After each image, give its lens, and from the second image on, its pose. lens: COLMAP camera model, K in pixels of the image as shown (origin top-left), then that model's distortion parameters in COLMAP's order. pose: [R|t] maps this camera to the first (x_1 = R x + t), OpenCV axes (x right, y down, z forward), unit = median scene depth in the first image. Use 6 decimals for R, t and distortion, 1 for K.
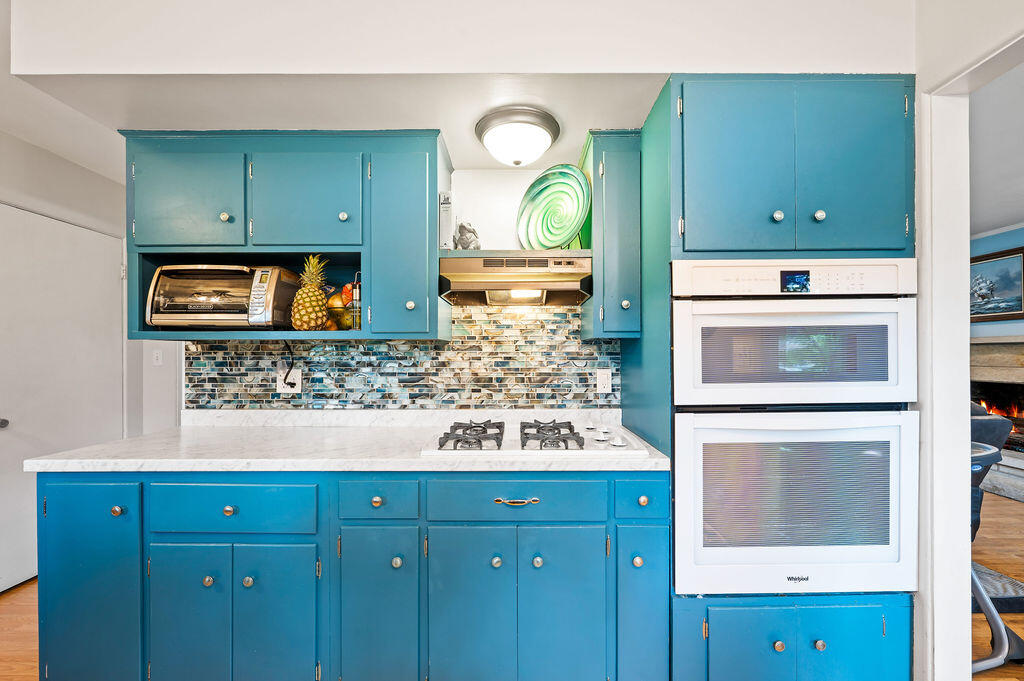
lens RADIAL K [[411.9, 0, 510.8], [0, 411.9, 352.5], [0, 0, 1]] dist [0.001984, 0.000886]
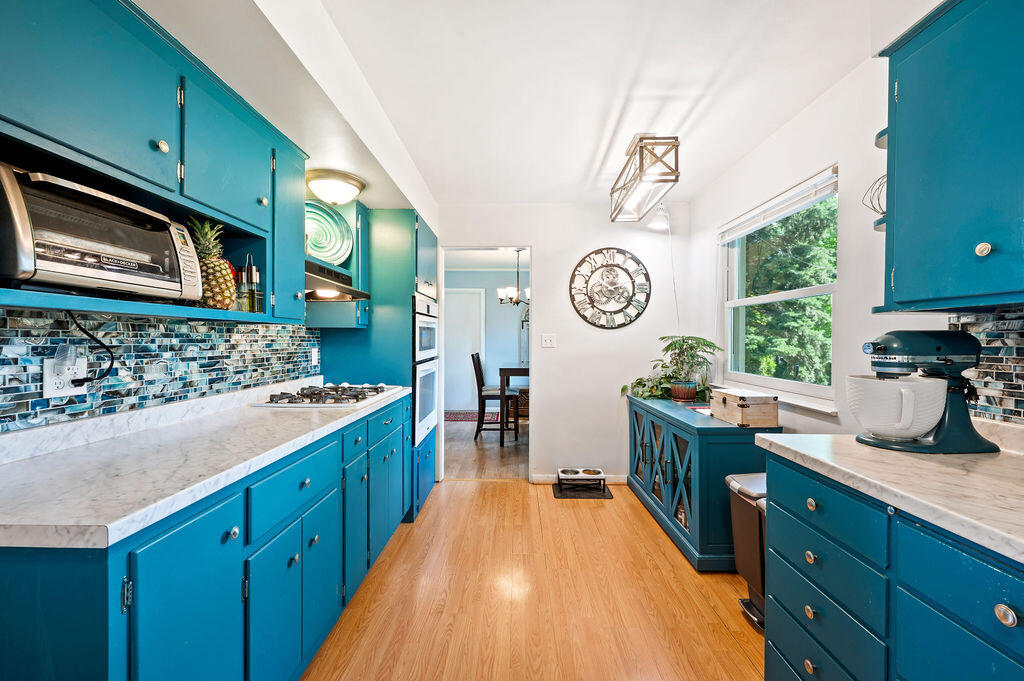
lens RADIAL K [[411.9, 0, 512.0], [0, 411.9, 342.7], [0, 0, 1]] dist [0.001984, 0.000886]
pose [[0.003054, -0.006225, 0.999976, -1.171335], [-0.009985, 0.999931, 0.006255, 0.005236], [-0.999945, -0.010004, 0.002991, 0.313391]]
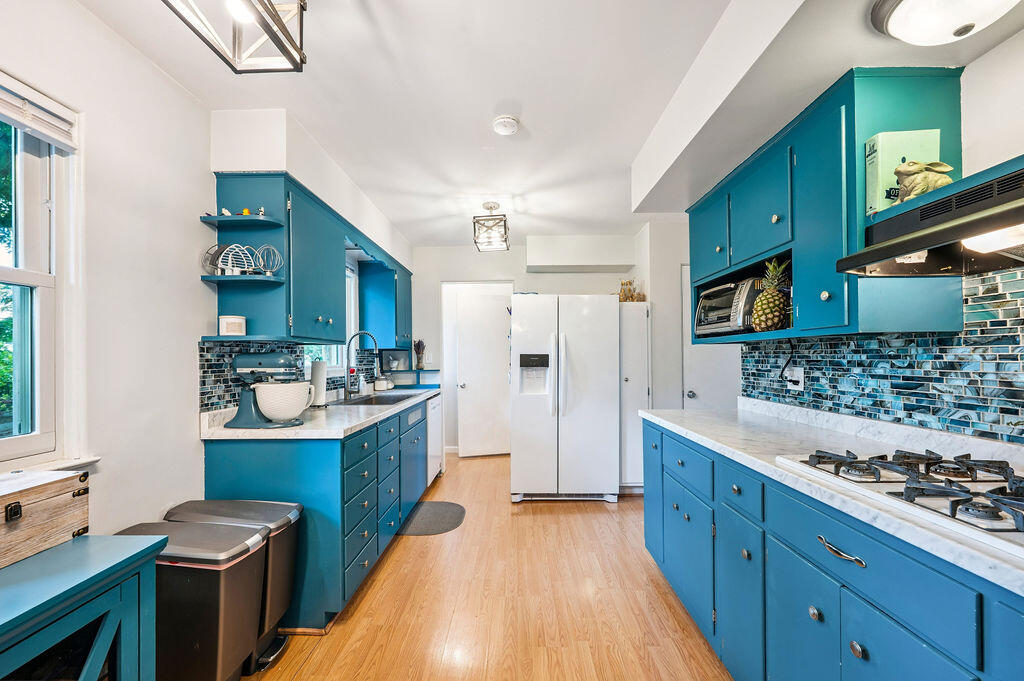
lens RADIAL K [[411.9, 0, 509.0], [0, 411.9, 357.1], [0, 0, 1]] dist [0.001984, 0.000886]
pose [[-0.009650, 0.001387, -0.999952, 0.518848], [0.014868, 0.999889, 0.001244, 0.002350], [0.999843, -0.014855, -0.009669, 0.282278]]
